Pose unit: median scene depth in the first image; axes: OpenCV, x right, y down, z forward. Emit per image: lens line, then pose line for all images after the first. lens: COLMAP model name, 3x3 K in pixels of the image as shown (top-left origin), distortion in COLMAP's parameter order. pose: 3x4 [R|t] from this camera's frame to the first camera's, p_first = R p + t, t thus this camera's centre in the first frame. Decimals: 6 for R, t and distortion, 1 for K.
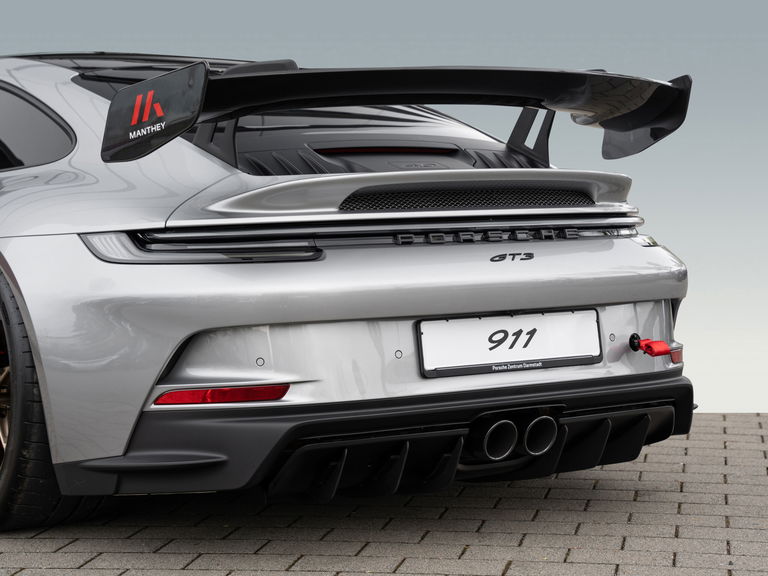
lens RADIAL K [[1597.9, 0, 384.0], [0, 1597.9, 288.0], [0, 0, 1]] dist [0.230441, -0.035473]
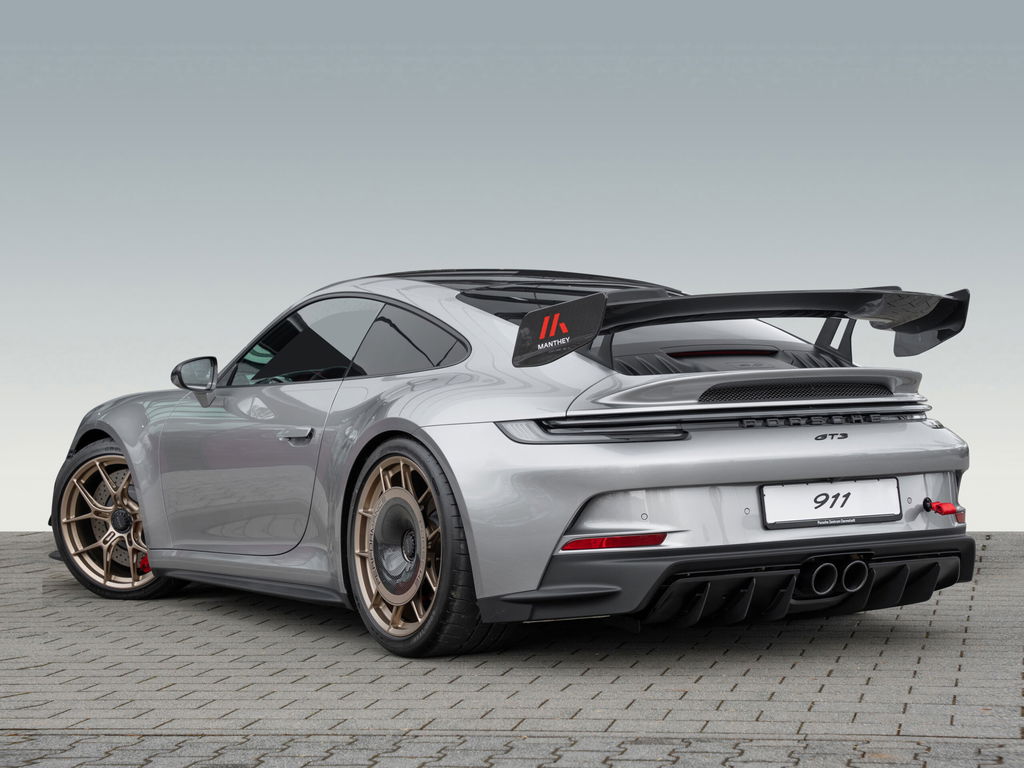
lens RADIAL K [[2088.5, 0, 512.1], [0, 2088.5, 441.7], [0, 0, 1]] dist [0.288026, -0.135094]
pose [[0.999801, -0.008927, -0.017839, -0.145847], [0.008440, 0.999595, -0.027192, 0.028393], [0.018075, 0.027036, 0.999471, -0.690789]]
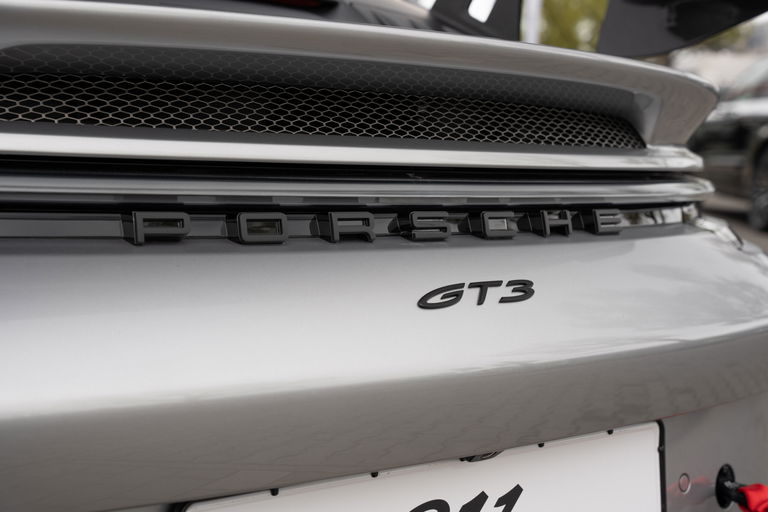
lens RADIAL K [[1164.1, 0, 384.0], [0, 1164.1, 256.0], [0, 0, 1]] dist [0.017754, 0.023338]
pose [[0.992419, 0.065420, 0.104045, 0.033124], [-0.072414, 0.995259, 0.064925, -0.042040], [-0.099304, -0.071968, 0.992451, 0.750194]]
